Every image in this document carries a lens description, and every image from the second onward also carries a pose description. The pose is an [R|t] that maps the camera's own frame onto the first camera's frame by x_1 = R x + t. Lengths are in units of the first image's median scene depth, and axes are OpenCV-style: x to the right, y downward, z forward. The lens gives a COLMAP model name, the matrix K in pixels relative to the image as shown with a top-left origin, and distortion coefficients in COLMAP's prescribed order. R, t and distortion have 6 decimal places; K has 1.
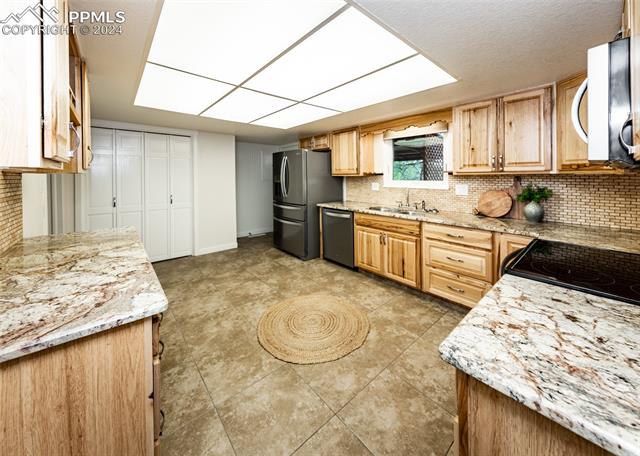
lens RADIAL K [[220.3, 0, 341.0], [0, 220.3, 184.5], [0, 0, 1]] dist [0.007175, -0.000231]
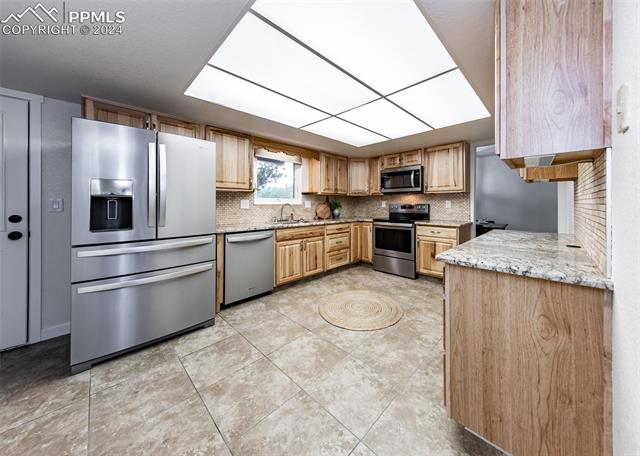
lens RADIAL K [[220.3, 0, 334.6], [0, 220.3, 207.9], [0, 0, 1]] dist [0.007175, -0.000231]
pose [[-0.006480, -0.015390, 0.999861, -1.076985], [0.034851, 0.999271, 0.015606, 0.033043], [-0.999372, 0.034947, -0.005939, 0.902703]]
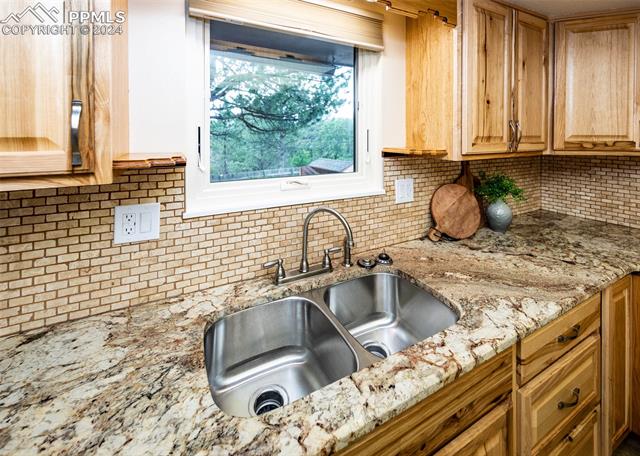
lens RADIAL K [[282.0, 0, 319.7], [0, 282.0, 146.0], [0, 0, 1]] dist [0.003968, -0.000884]
pose [[0.319285, -0.024962, 0.947330, -0.047232], [0.037464, 0.999204, 0.013702, -0.086662], [-0.946918, 0.031116, 0.319966, 1.068111]]
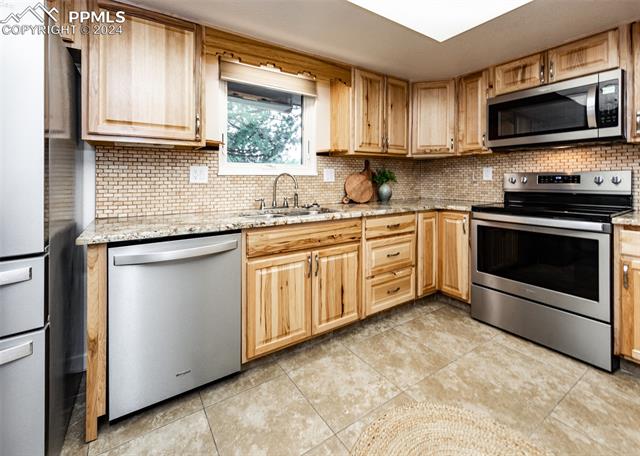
lens RADIAL K [[282.0, 0, 301.7], [0, 282.0, 183.4], [0, 0, 1]] dist [0.003968, -0.000884]
pose [[0.246692, -0.014717, 0.968982, -0.506859], [0.038889, 0.999230, 0.005275, 0.048064], [-0.968313, 0.036382, 0.247075, 0.924692]]
